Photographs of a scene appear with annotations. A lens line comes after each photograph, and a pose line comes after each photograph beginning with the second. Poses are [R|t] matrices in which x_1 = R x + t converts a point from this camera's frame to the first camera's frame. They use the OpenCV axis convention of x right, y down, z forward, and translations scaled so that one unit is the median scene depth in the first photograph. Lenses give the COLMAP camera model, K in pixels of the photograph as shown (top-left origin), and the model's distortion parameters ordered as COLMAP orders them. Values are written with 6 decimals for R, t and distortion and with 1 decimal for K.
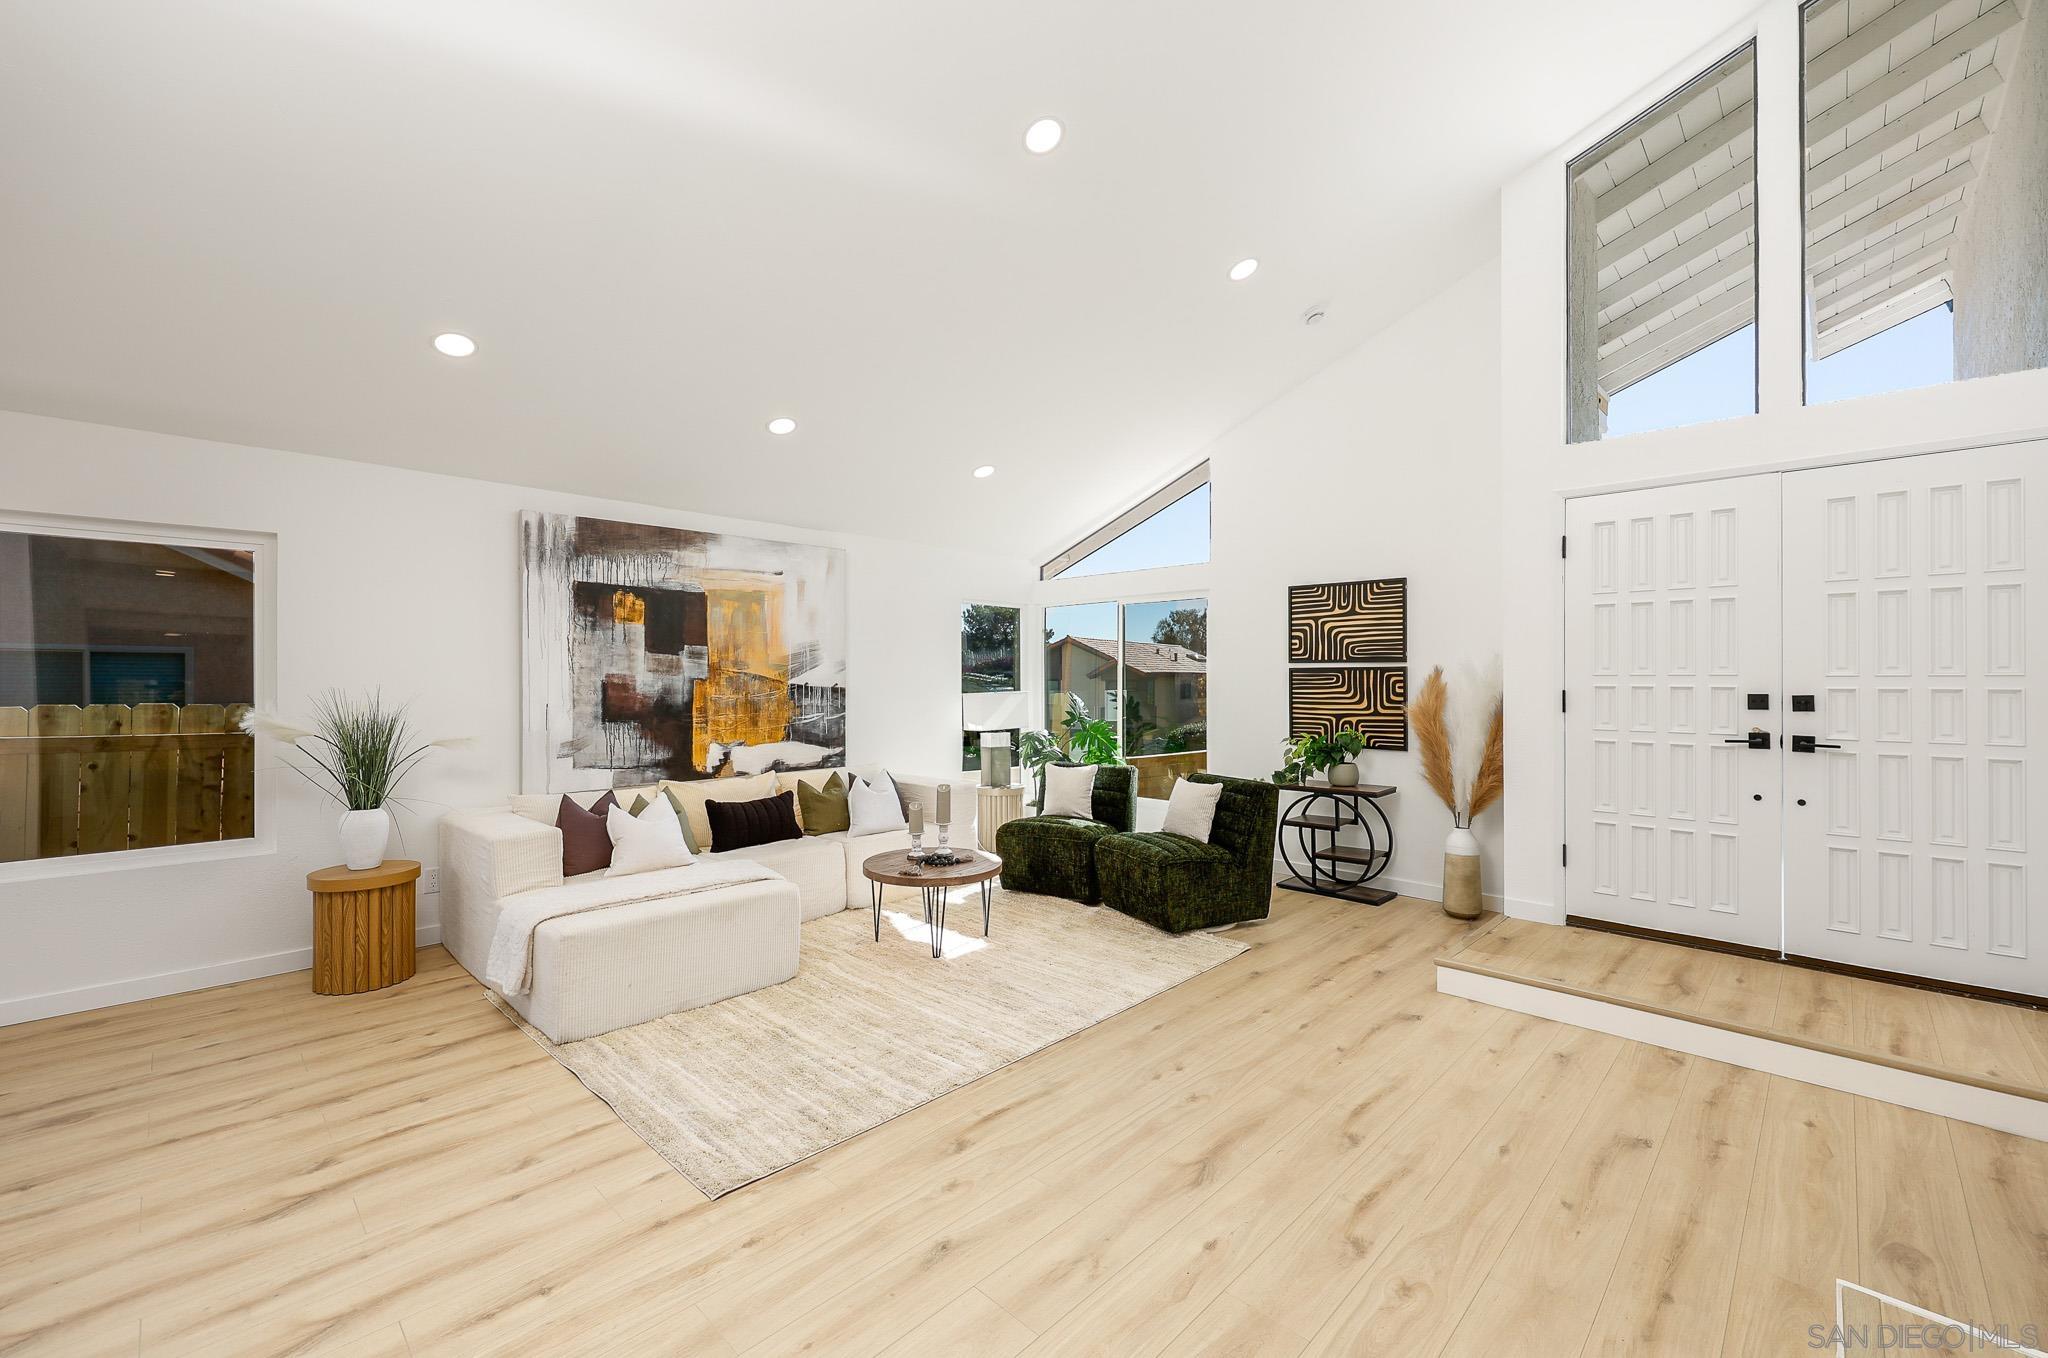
lens RADIAL K [[838.1, 0, 1006.5], [0, 838.1, 674.0], [0, 0, 1]] dist [-0.000003, 0.001827]
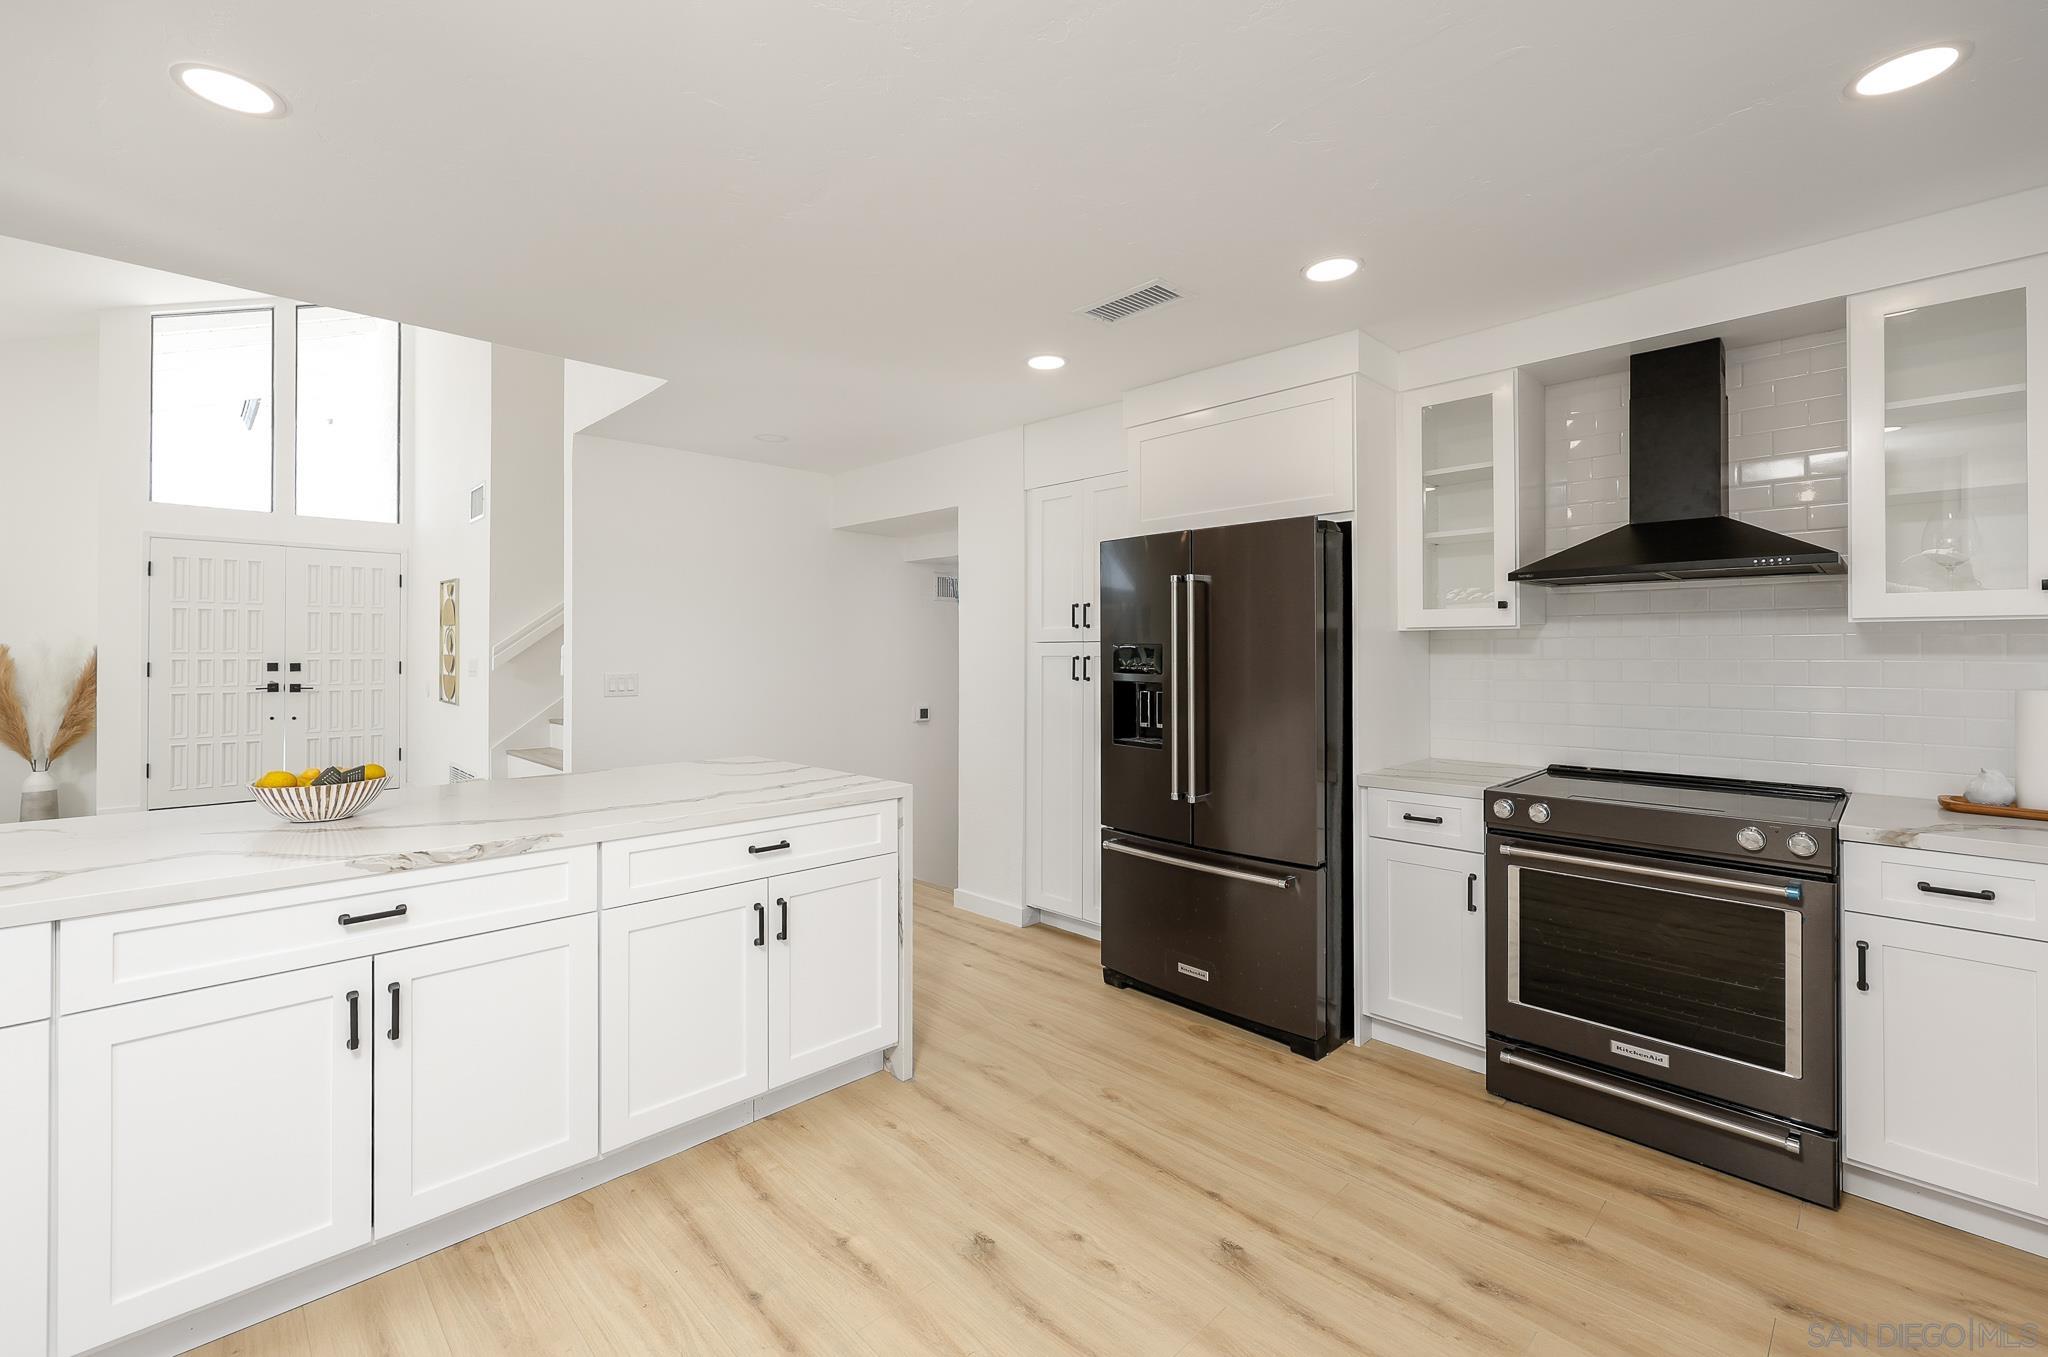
lens RADIAL K [[864.8, 0, 1002.2], [0, 864.8, 644.8], [0, 0, 1]] dist [0.001123, 0.000404]
pose [[0.032872, 0.008163, 0.999426, -0.671079], [-0.003815, 0.999960, -0.008042, -0.004342], [-0.999452, -0.003549, 0.032902, -0.470039]]
